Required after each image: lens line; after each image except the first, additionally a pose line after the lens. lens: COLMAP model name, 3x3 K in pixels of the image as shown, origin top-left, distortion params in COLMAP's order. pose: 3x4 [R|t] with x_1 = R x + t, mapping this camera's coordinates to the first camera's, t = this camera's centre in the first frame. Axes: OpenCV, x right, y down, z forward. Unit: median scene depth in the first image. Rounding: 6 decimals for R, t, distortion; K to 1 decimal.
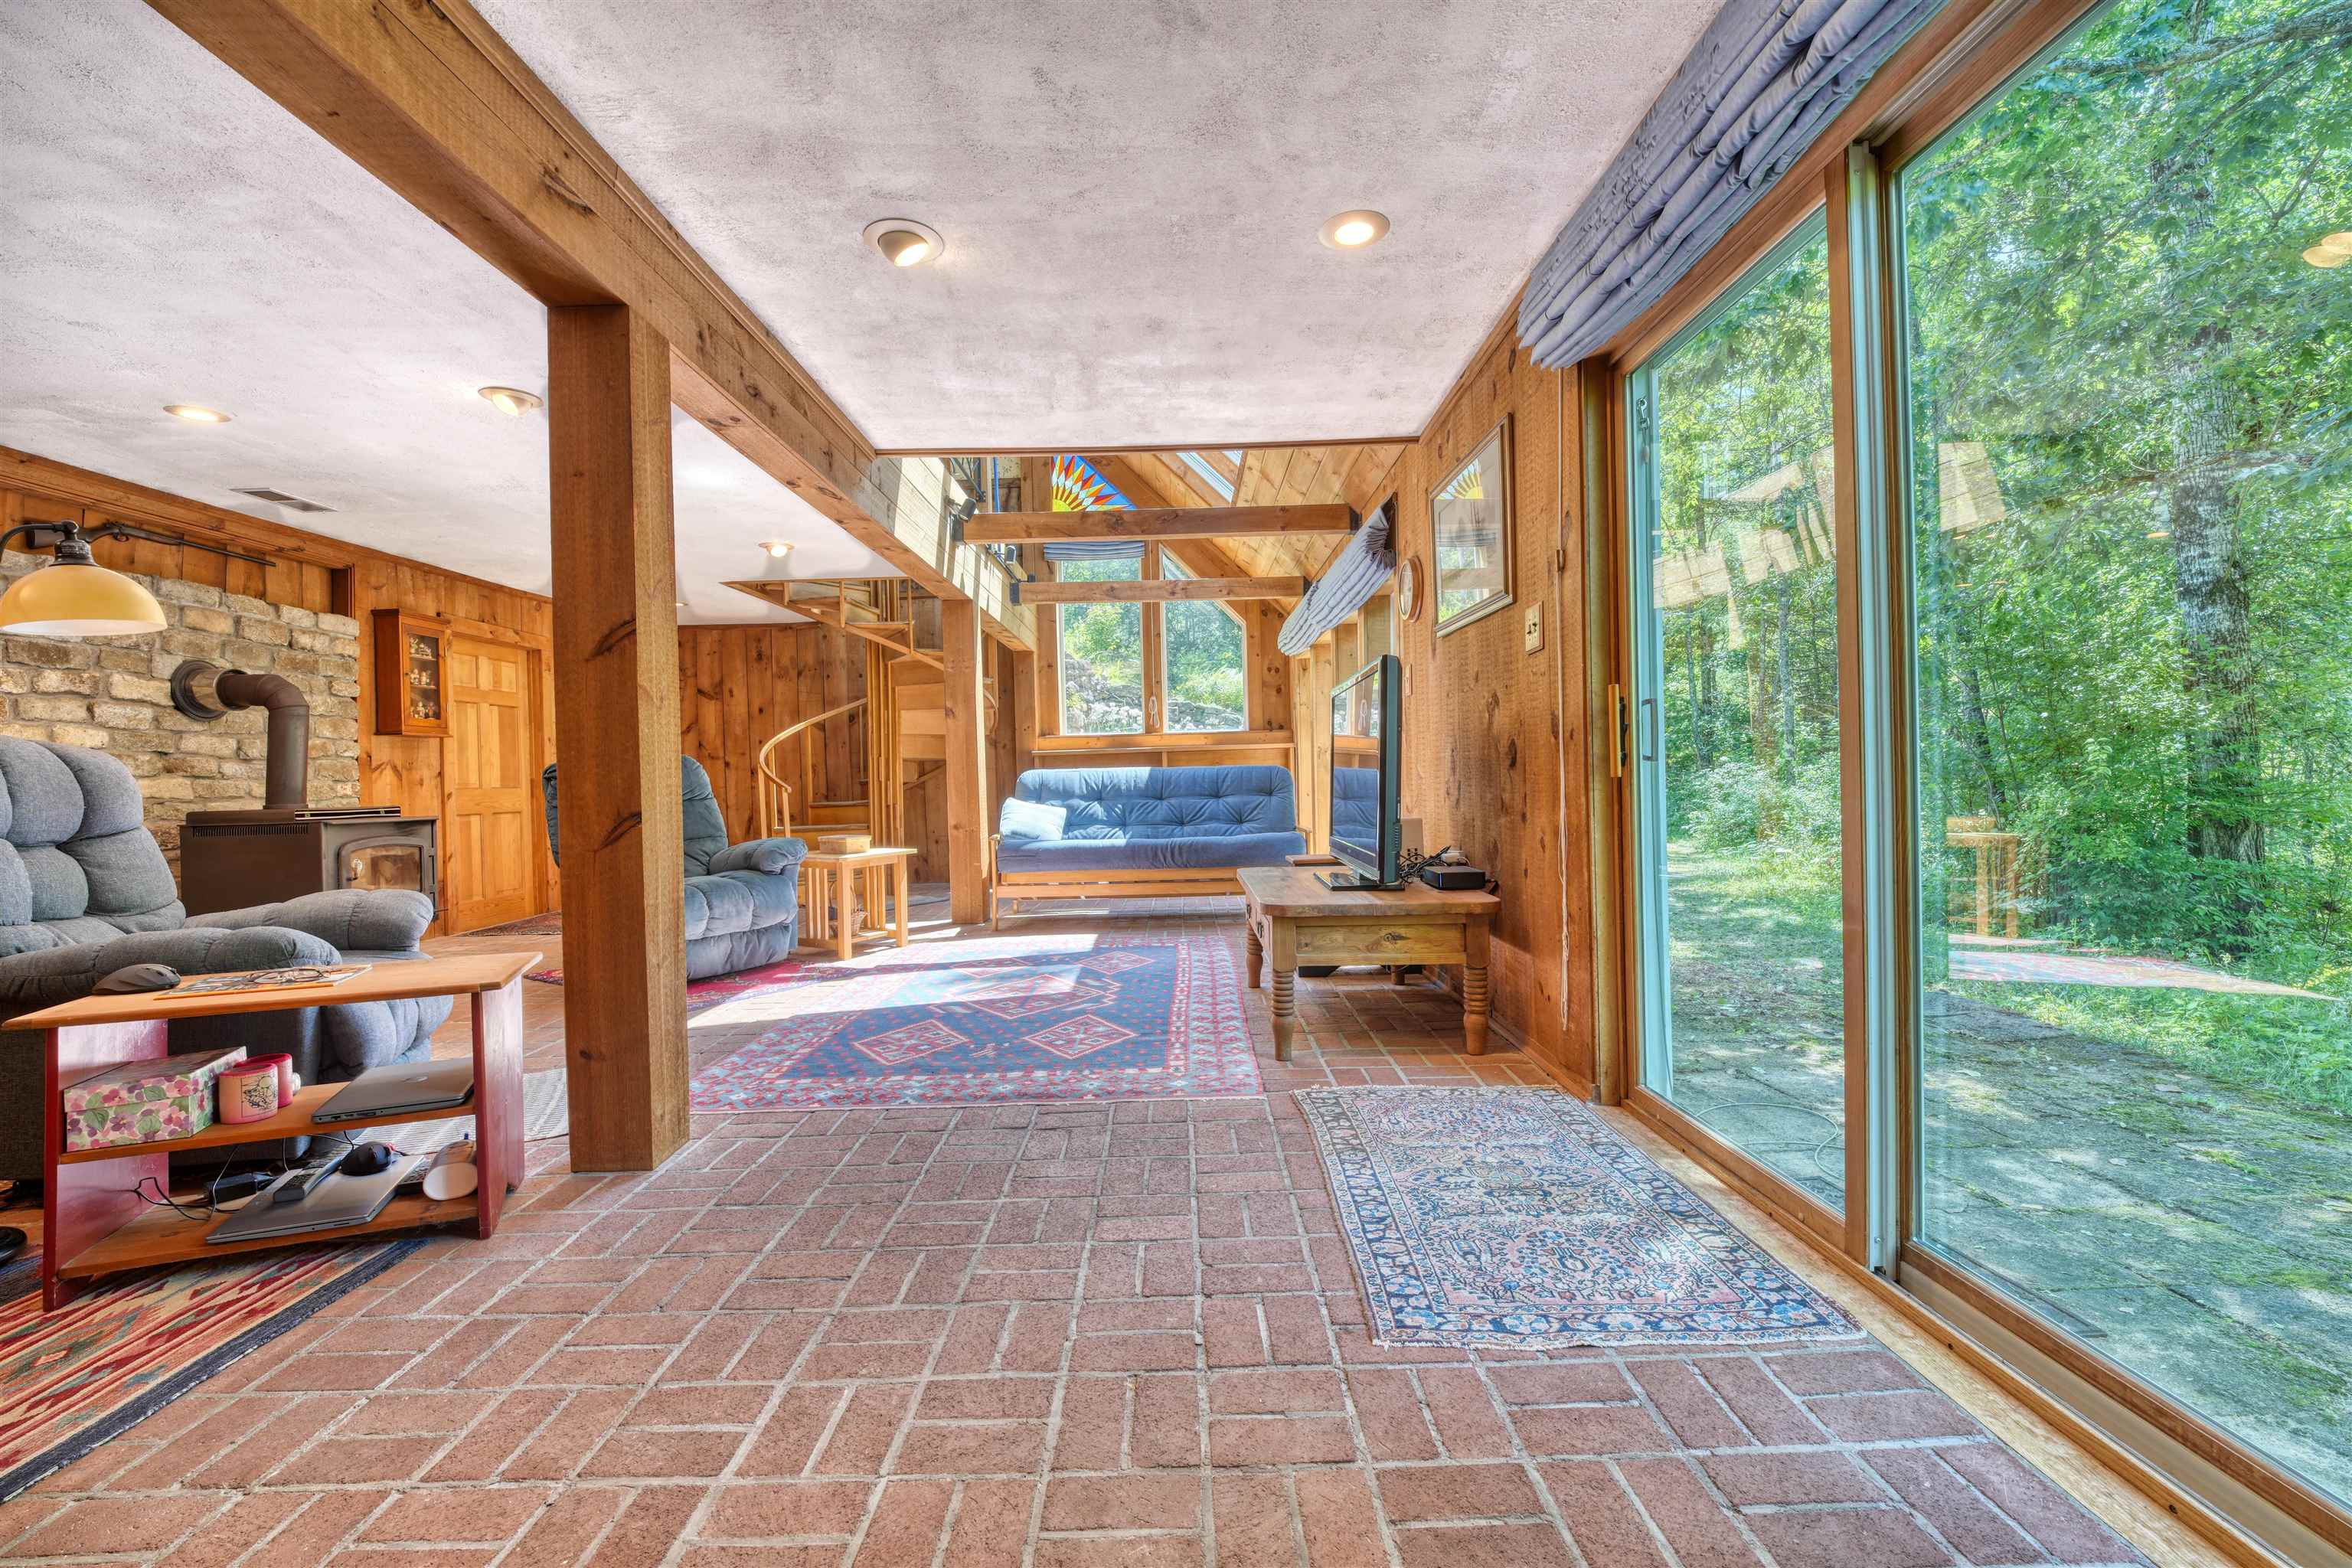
lens RADIAL K [[967.2, 0, 1197.4], [0, 967.2, 787.6], [0, 0, 1]] dist [-0.021489, -0.000012]
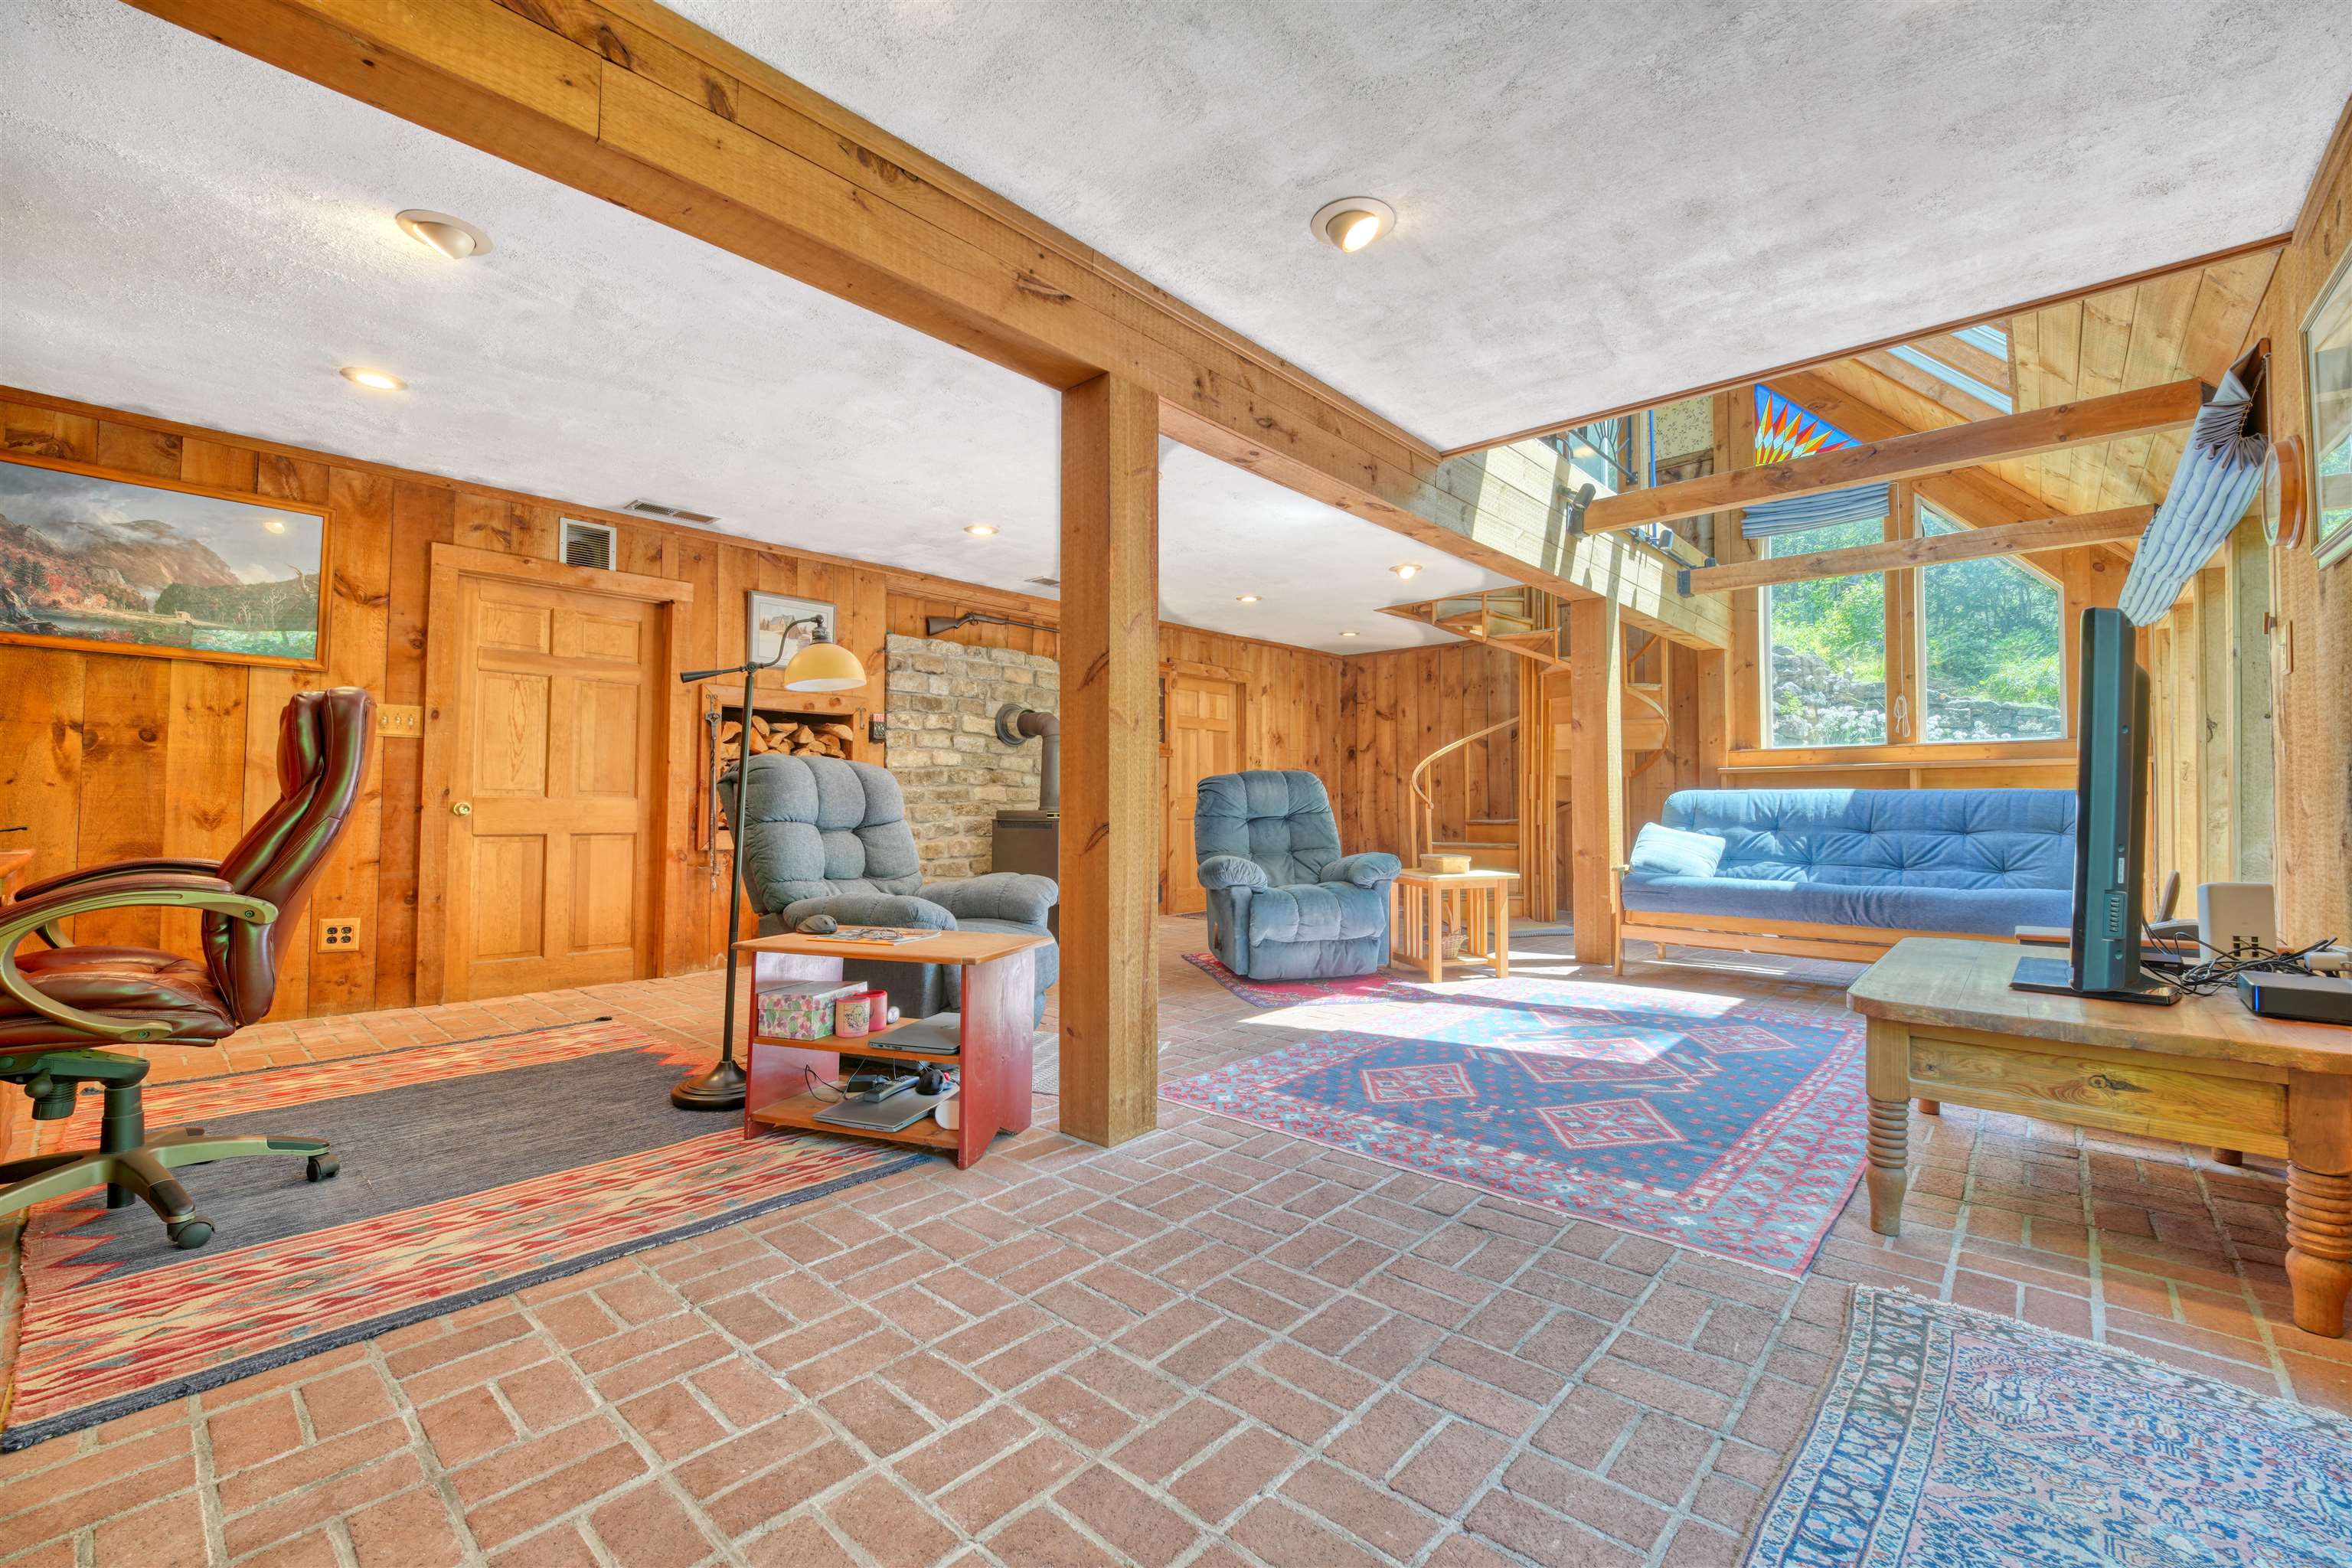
lens RADIAL K [[969.7, 0, 1182.8], [0, 969.7, 783.3], [0, 0, 1]] dist [0.024747, -0.028855]
pose [[0.730581, 0.010282, -0.682749, 0.104323], [-0.025518, 0.999599, -0.012252, -0.003567], [0.682350, 0.026374, 0.730550, 0.094866]]
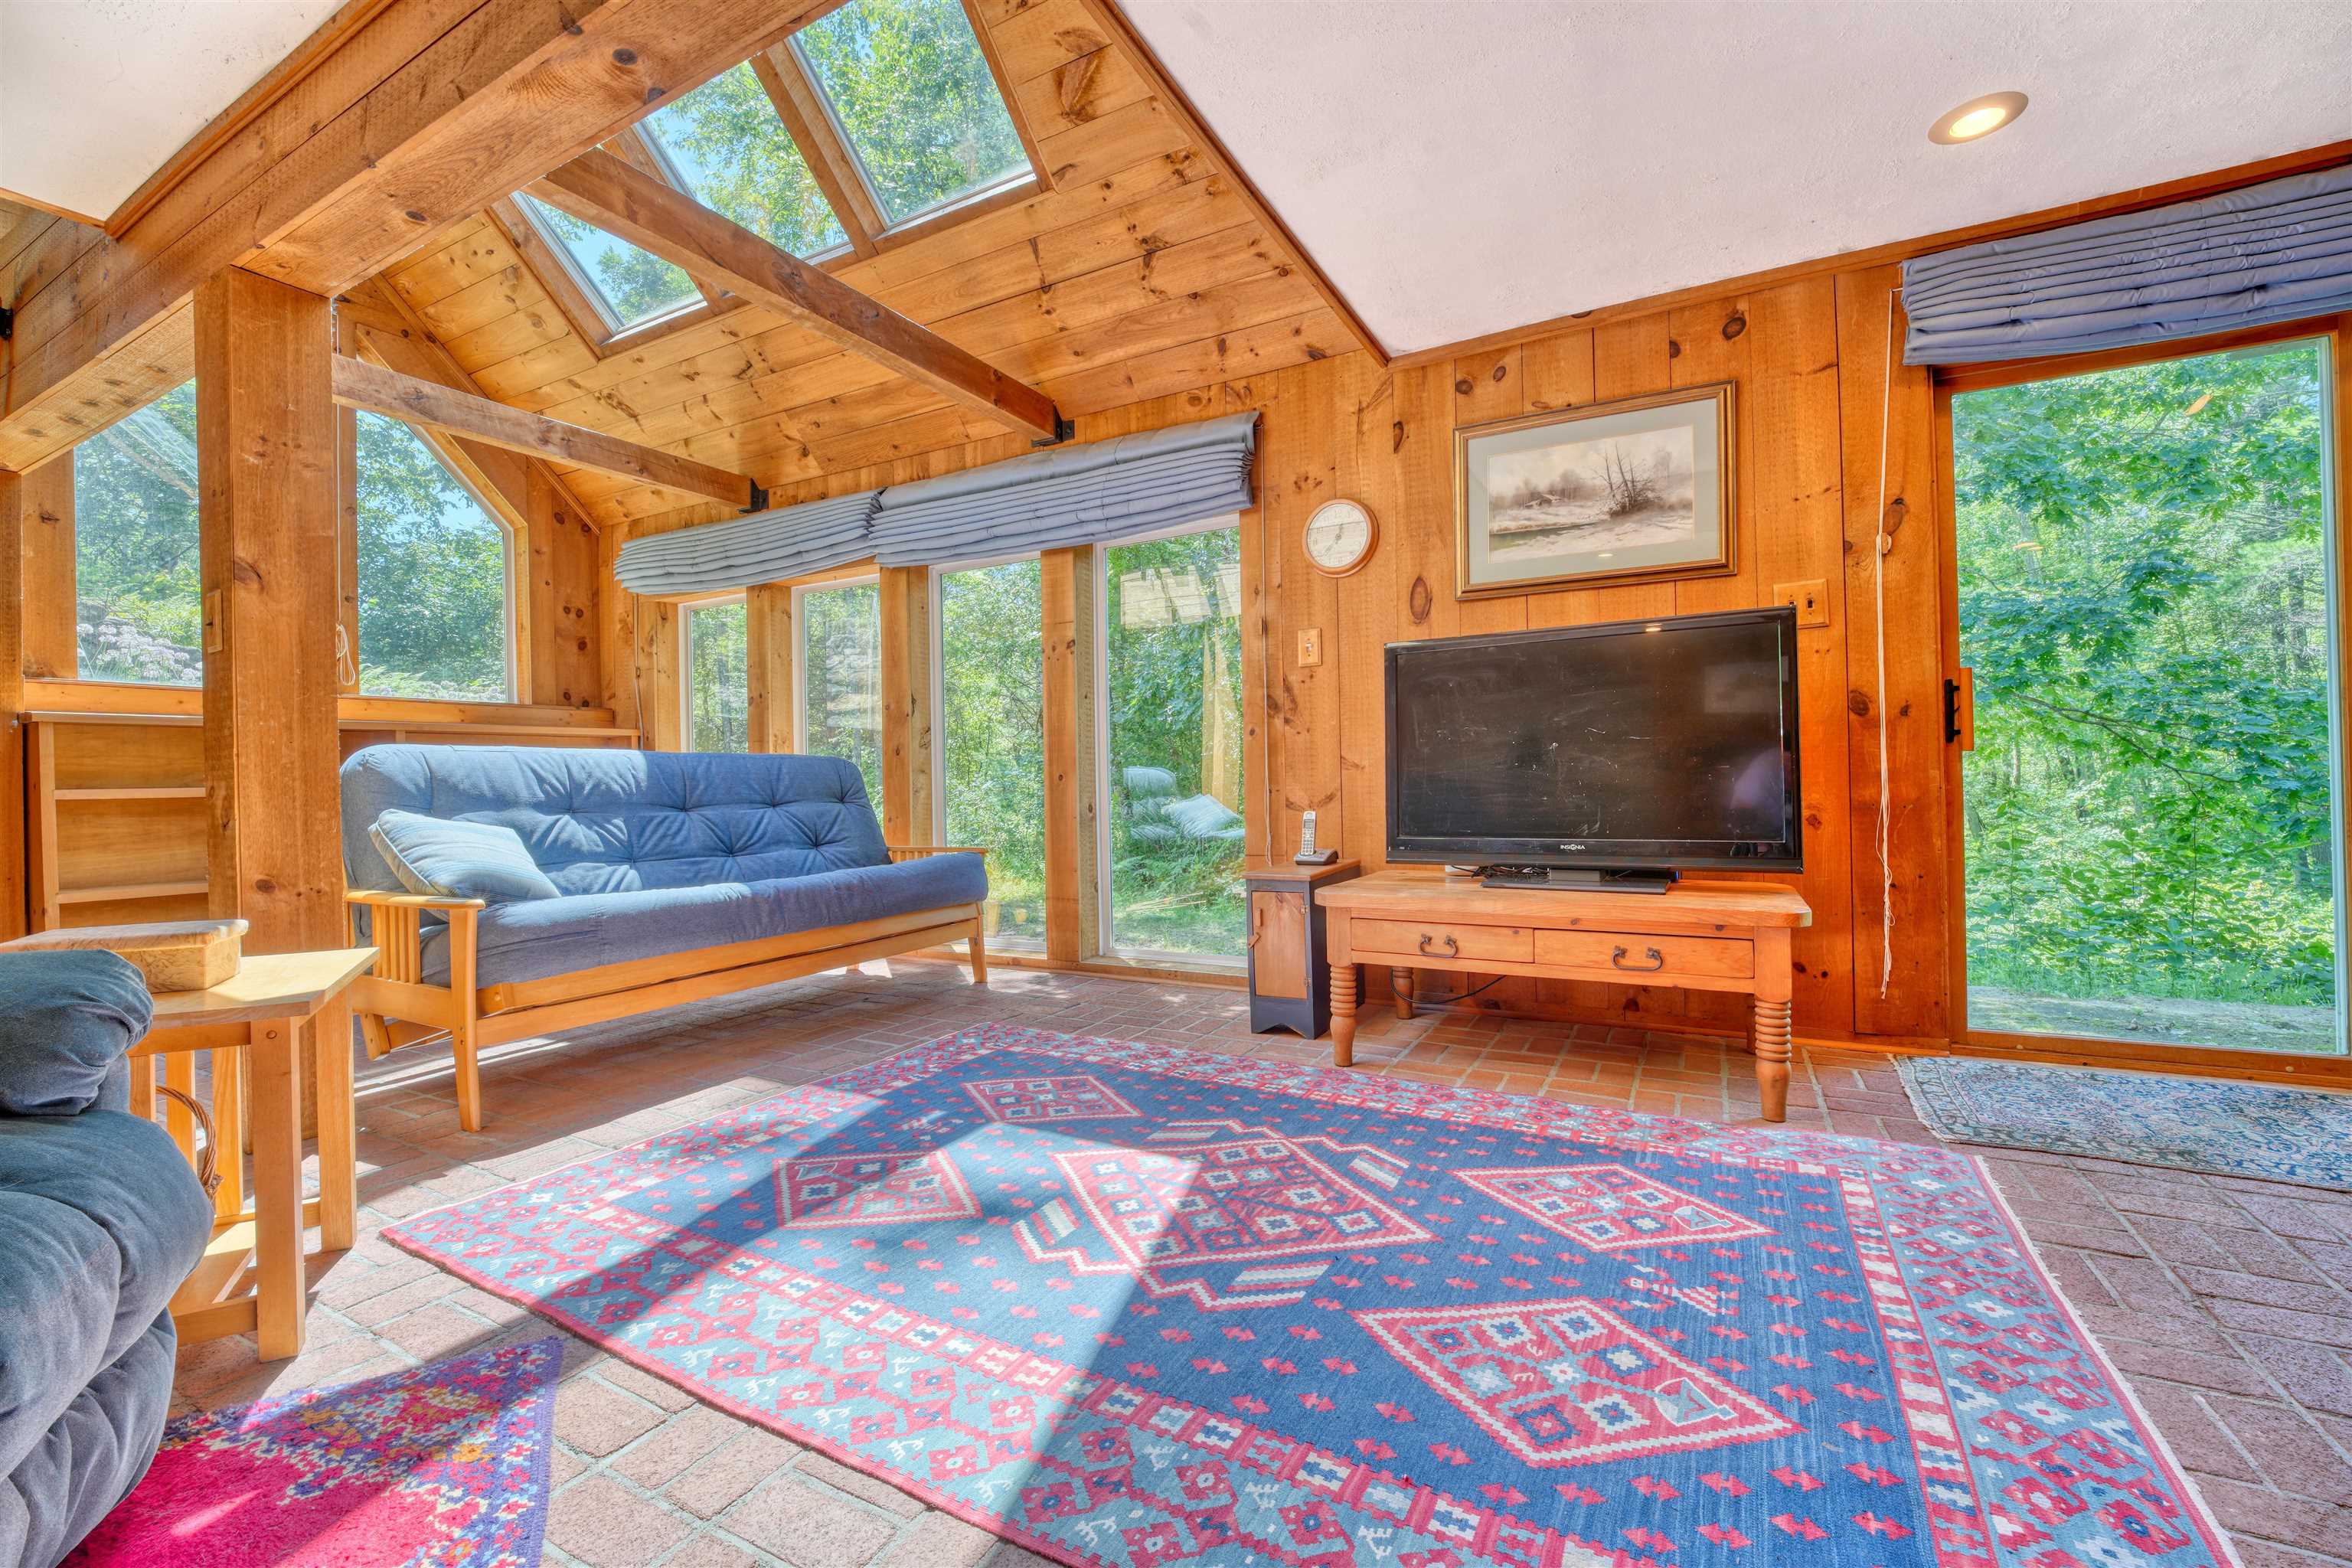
lens RADIAL K [[965.3, 0, 1180.3], [0, 965.3, 784.4], [0, 0, 1]] dist [0.005325, -0.012299]
pose [[0.491430, 0.013413, 0.870814, -0.436700], [0.015276, 0.999595, -0.024017, 0.017888], [-0.870783, 0.025106, 0.491026, 0.564074]]
